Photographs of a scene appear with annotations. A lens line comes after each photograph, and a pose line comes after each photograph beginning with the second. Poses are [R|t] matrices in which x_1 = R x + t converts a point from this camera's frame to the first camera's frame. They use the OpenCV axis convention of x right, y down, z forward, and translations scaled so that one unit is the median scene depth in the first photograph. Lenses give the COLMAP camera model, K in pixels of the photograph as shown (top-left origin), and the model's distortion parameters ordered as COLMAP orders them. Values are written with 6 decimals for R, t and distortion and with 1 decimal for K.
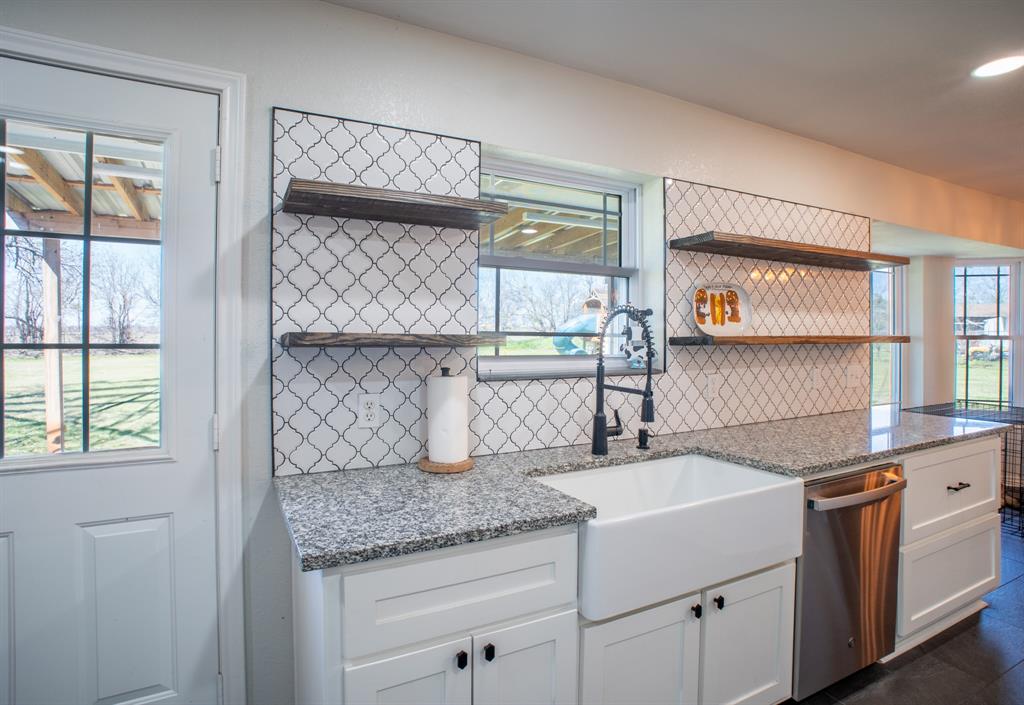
lens RADIAL K [[525.7, 0, 512.3], [0, 525.7, 340.3], [0, 0, 1]] dist [-0.050790, 0.000039]
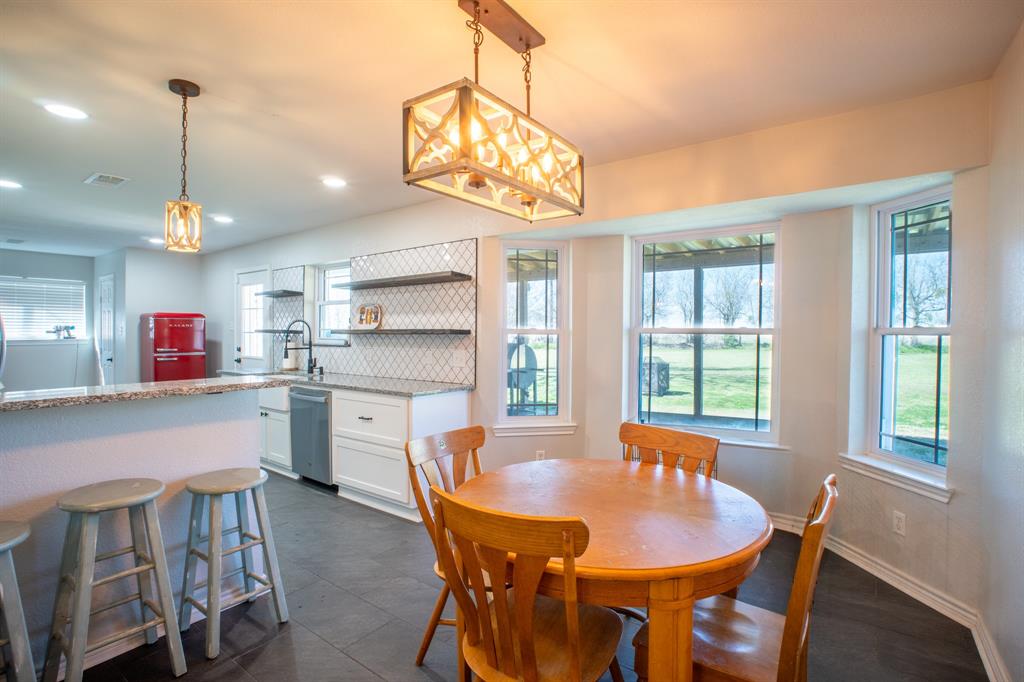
lens RADIAL K [[501.6, 0, 512.0], [0, 501.6, 341.0], [0, 0, 1]] dist [-0.000022, 0.000030]
pose [[0.434042, 0.014308, -0.900779, 2.328261], [-0.009094, 0.999893, 0.011501, 0.007674], [0.900847, 0.003200, 0.434125, 0.643611]]
